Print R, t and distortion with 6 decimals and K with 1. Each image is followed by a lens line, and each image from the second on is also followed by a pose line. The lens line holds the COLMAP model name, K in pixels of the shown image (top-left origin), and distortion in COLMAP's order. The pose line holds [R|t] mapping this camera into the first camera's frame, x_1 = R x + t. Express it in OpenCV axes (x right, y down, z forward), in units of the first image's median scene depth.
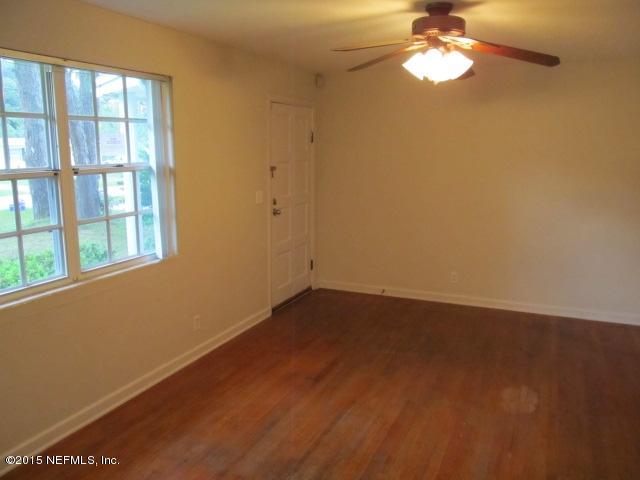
lens RADIAL K [[553.6, 0, 317.6], [0, 553.6, 238.6], [0, 0, 1]] dist [-0.034879, 0.011047]
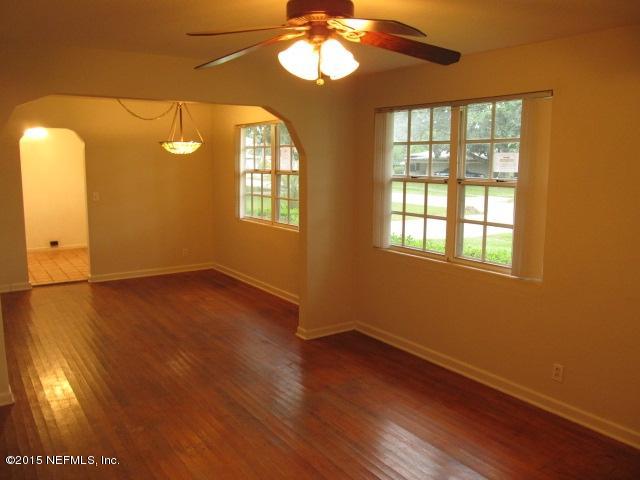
lens RADIAL K [[553.6, 0, 318.9], [0, 553.6, 238.8], [0, 0, 1]] dist [-0.034879, 0.011047]
pose [[-0.559724, 0.116087, -0.820508, 0.906469], [-0.142048, 0.962043, 0.233012, -0.262247], [0.816413, 0.246974, -0.521989, 1.507231]]
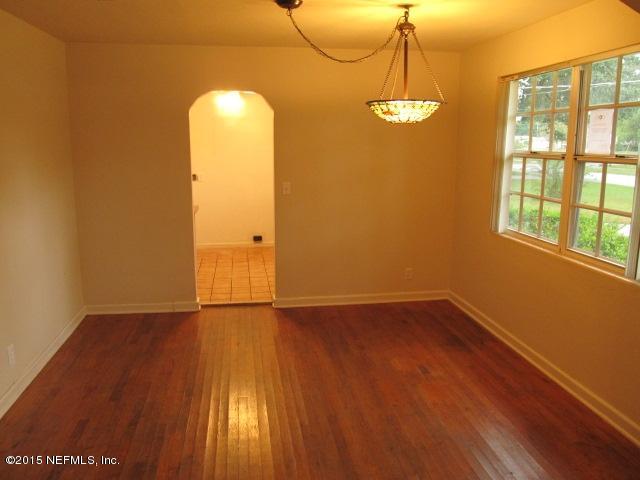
lens RADIAL K [[553.6, 0, 322.6], [0, 553.6, 241.3], [0, 0, 1]] dist [-0.034879, 0.011047]
pose [[-0.853070, 0.094727, -0.513127, 0.327459], [-0.087875, 0.943257, 0.320224, -0.154226], [0.514344, 0.318264, -0.796340, 0.946459]]
